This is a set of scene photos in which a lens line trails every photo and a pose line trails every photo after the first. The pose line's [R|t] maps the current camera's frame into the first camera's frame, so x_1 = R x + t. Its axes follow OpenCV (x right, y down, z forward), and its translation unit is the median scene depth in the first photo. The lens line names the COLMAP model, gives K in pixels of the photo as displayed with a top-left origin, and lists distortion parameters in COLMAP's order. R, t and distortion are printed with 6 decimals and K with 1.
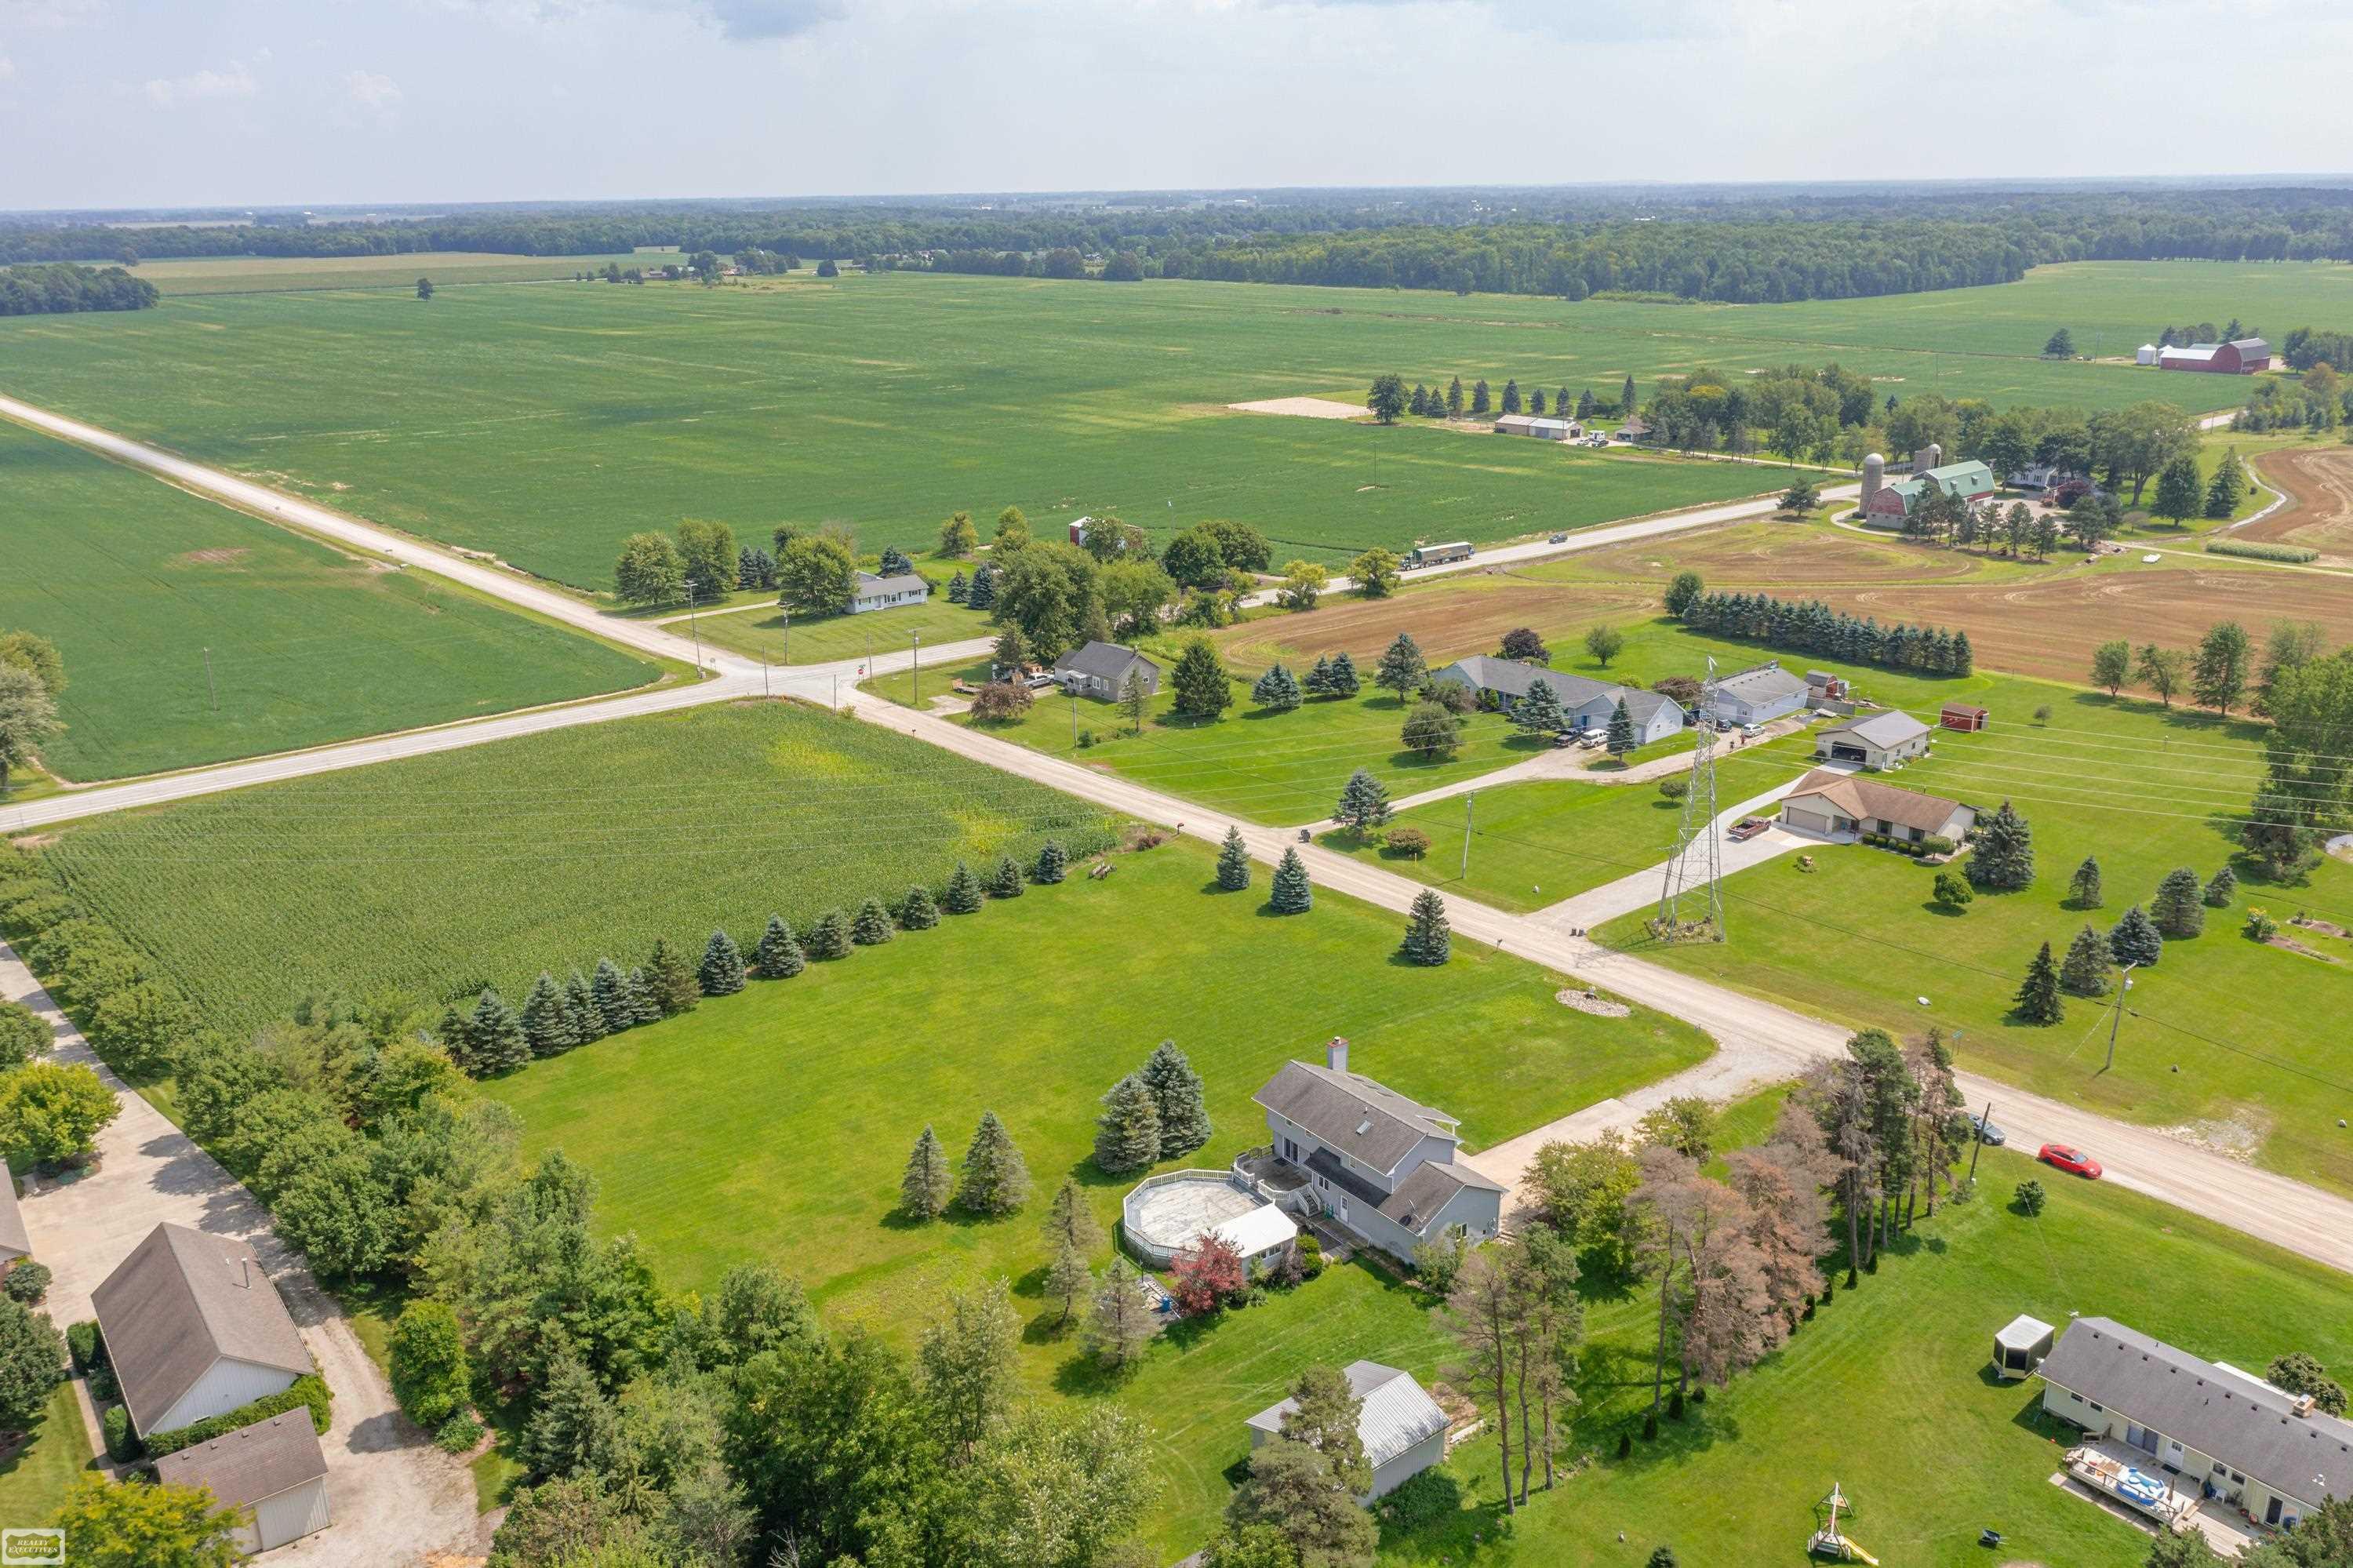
lens RADIAL K [[1843.2, 0, 1176.5], [0, 1843.2, 784.0], [0, 0, 1]] dist [0.001064, 0.003348]
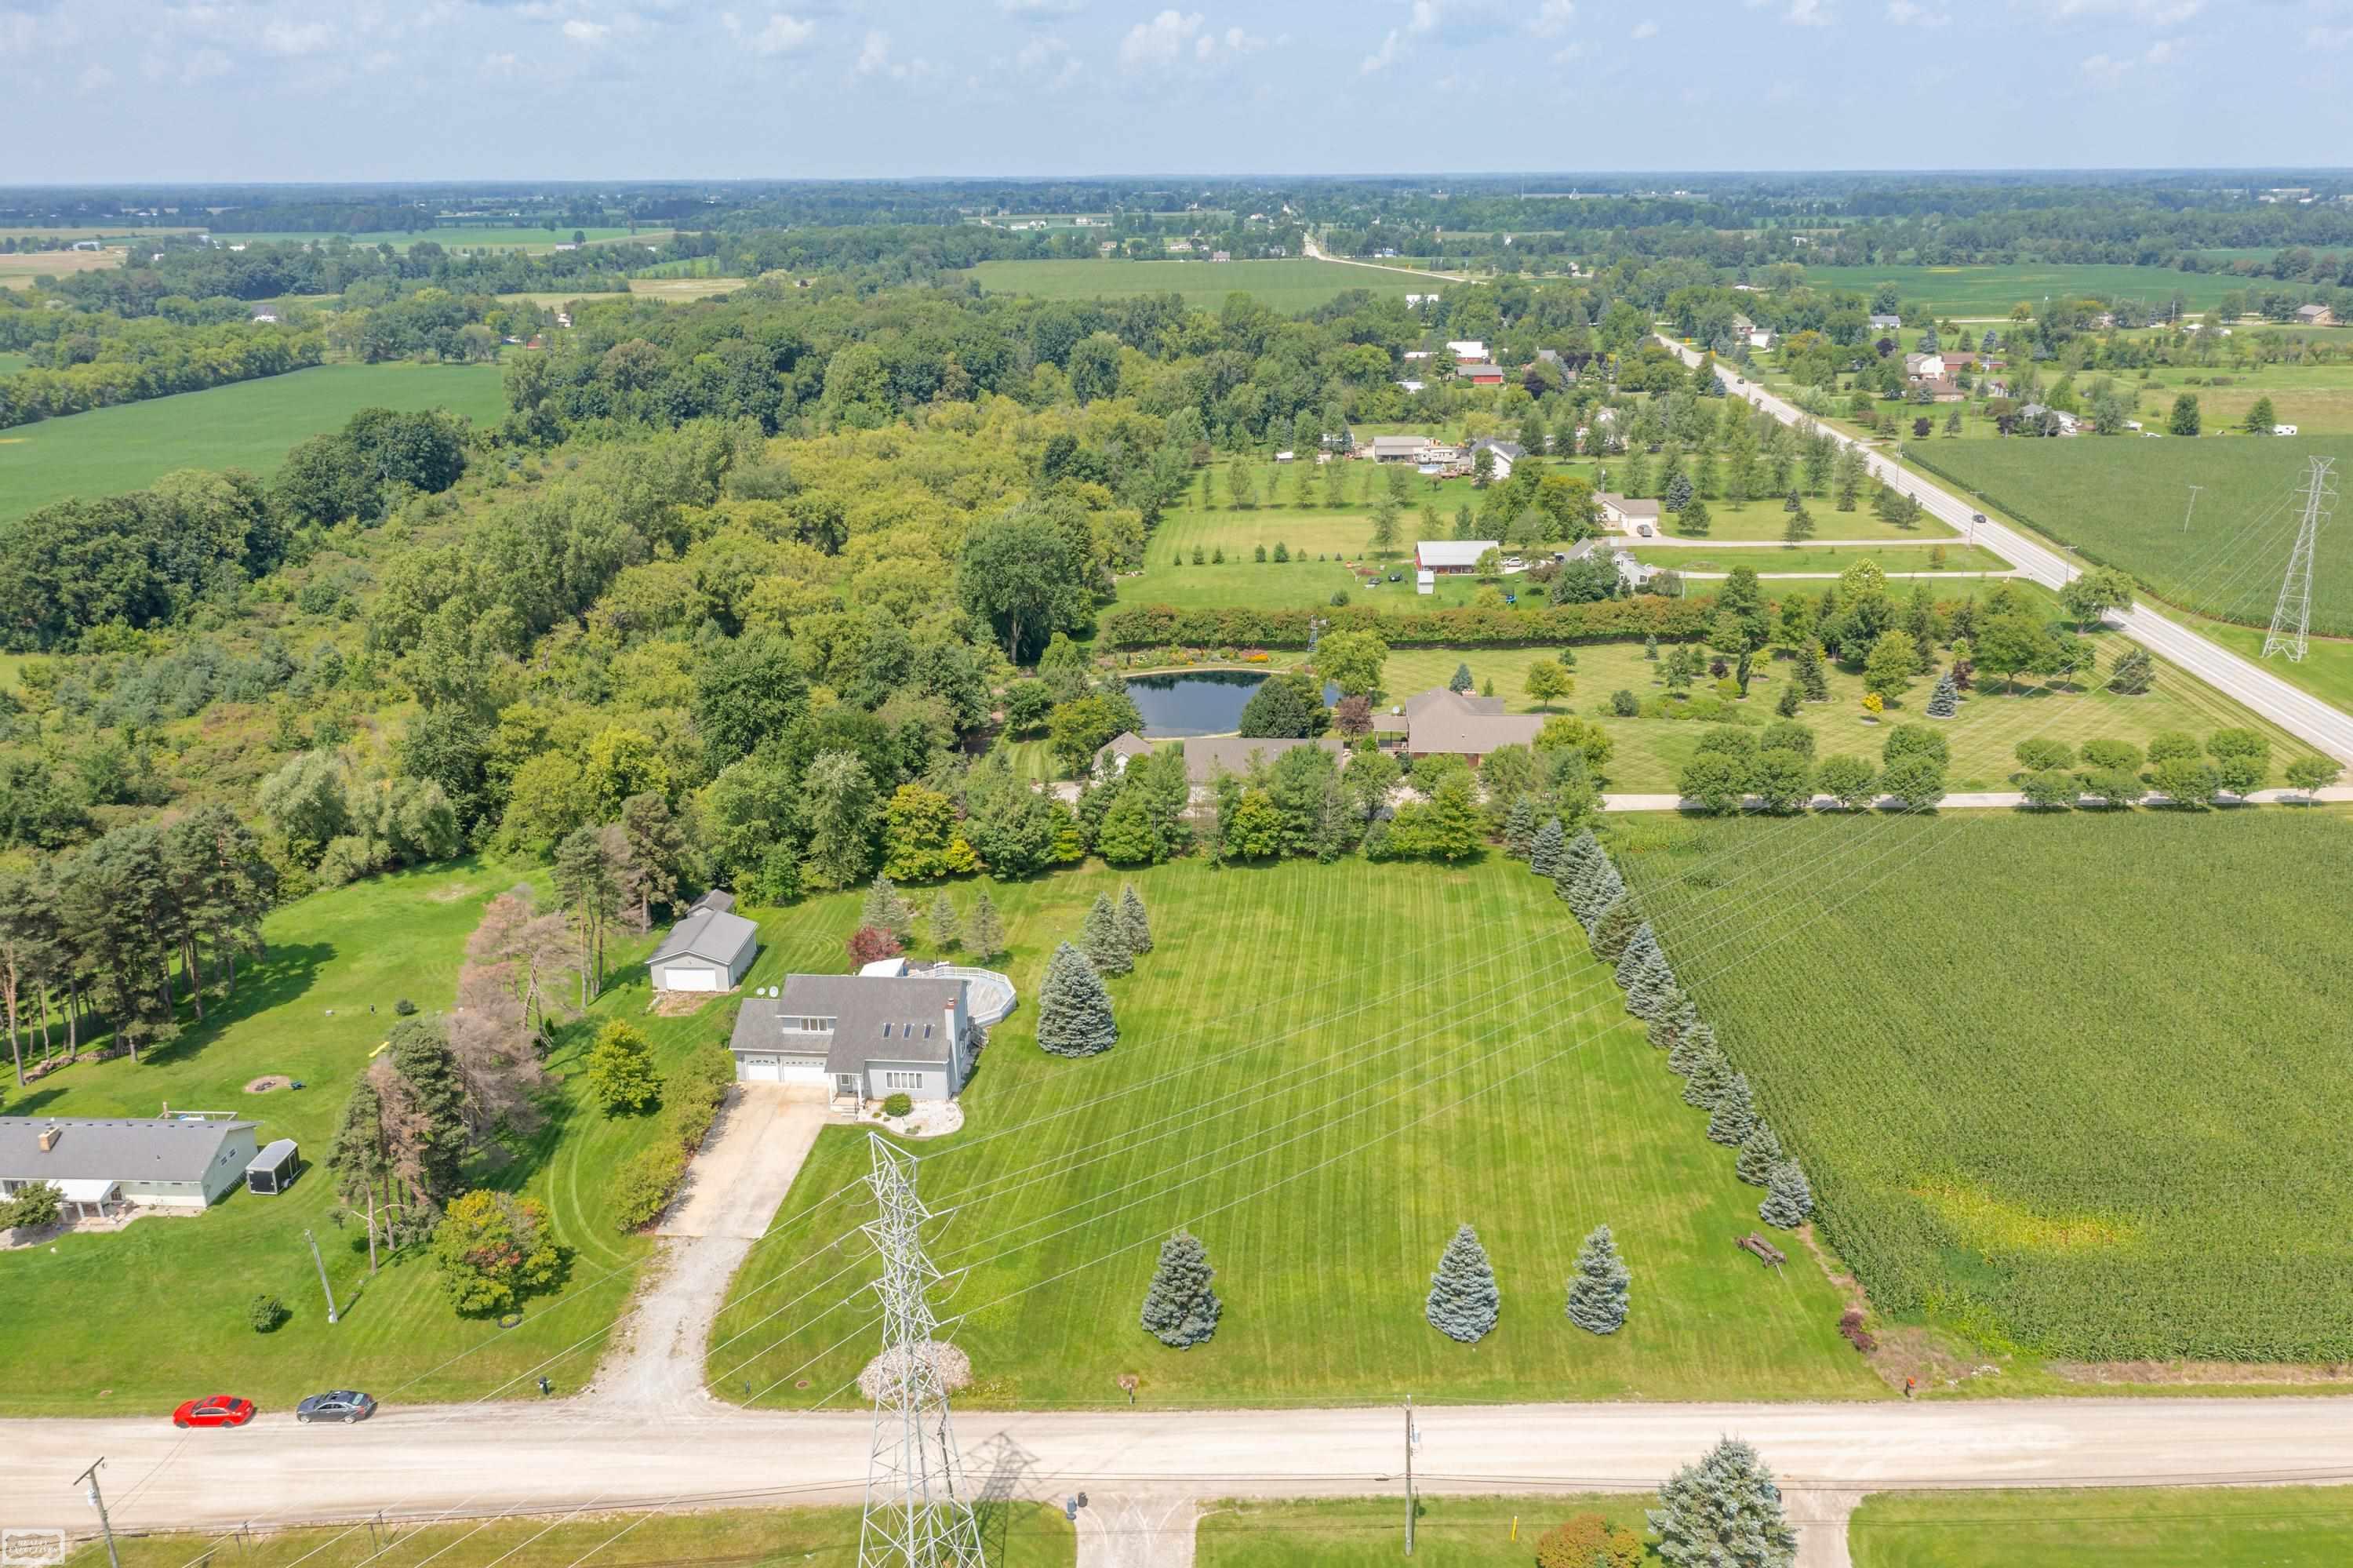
lens RADIAL K [[1843.2, 0, 1176.5], [0, 1843.2, 784.0], [0, 0, 1]] dist [0.001064, 0.003348]
pose [[-0.657573, 0.271285, -0.702853, 0.579531], [-0.207485, 0.831633, 0.515109, -0.434712], [0.724257, 0.484553, -0.490571, 1.290089]]
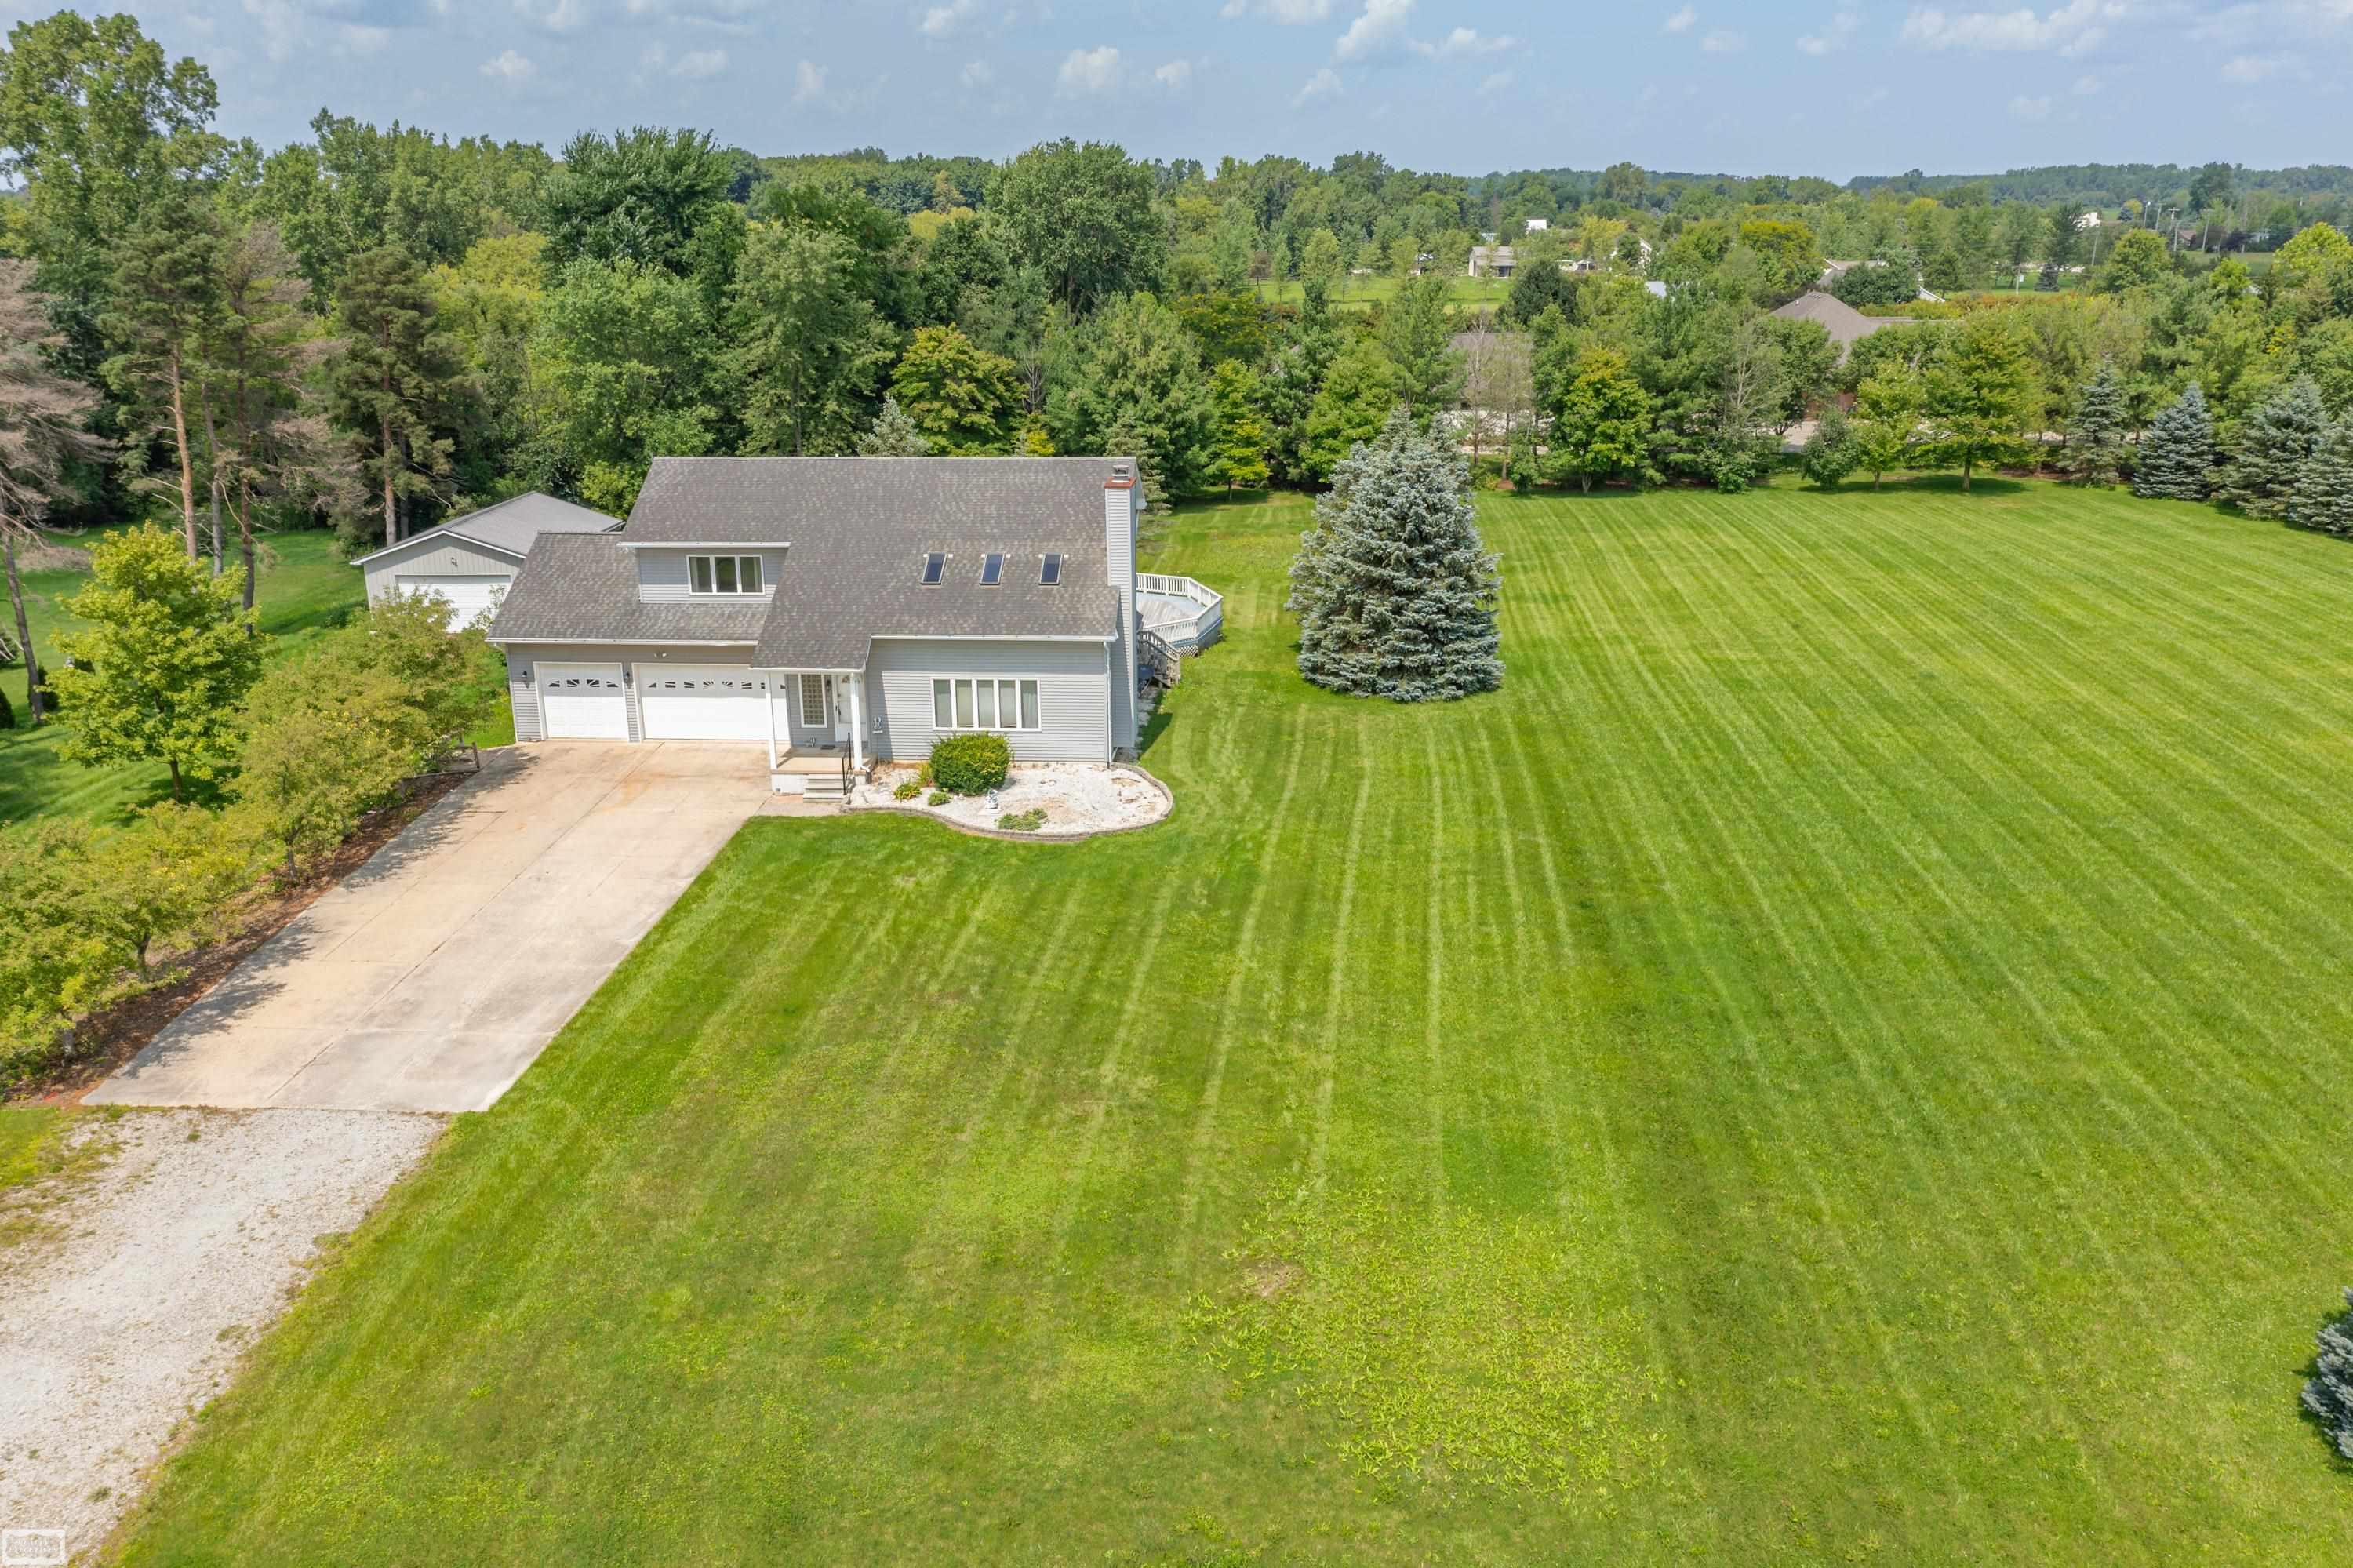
lens RADIAL K [[1843.2, 0, 1176.5], [0, 1843.2, 784.0], [0, 0, 1]] dist [0.001064, 0.003348]
pose [[-0.644317, 0.264286, -0.717641, 0.291584], [-0.213115, 0.839167, 0.500381, 0.007009], [0.734464, 0.475344, -0.484367, 1.014722]]
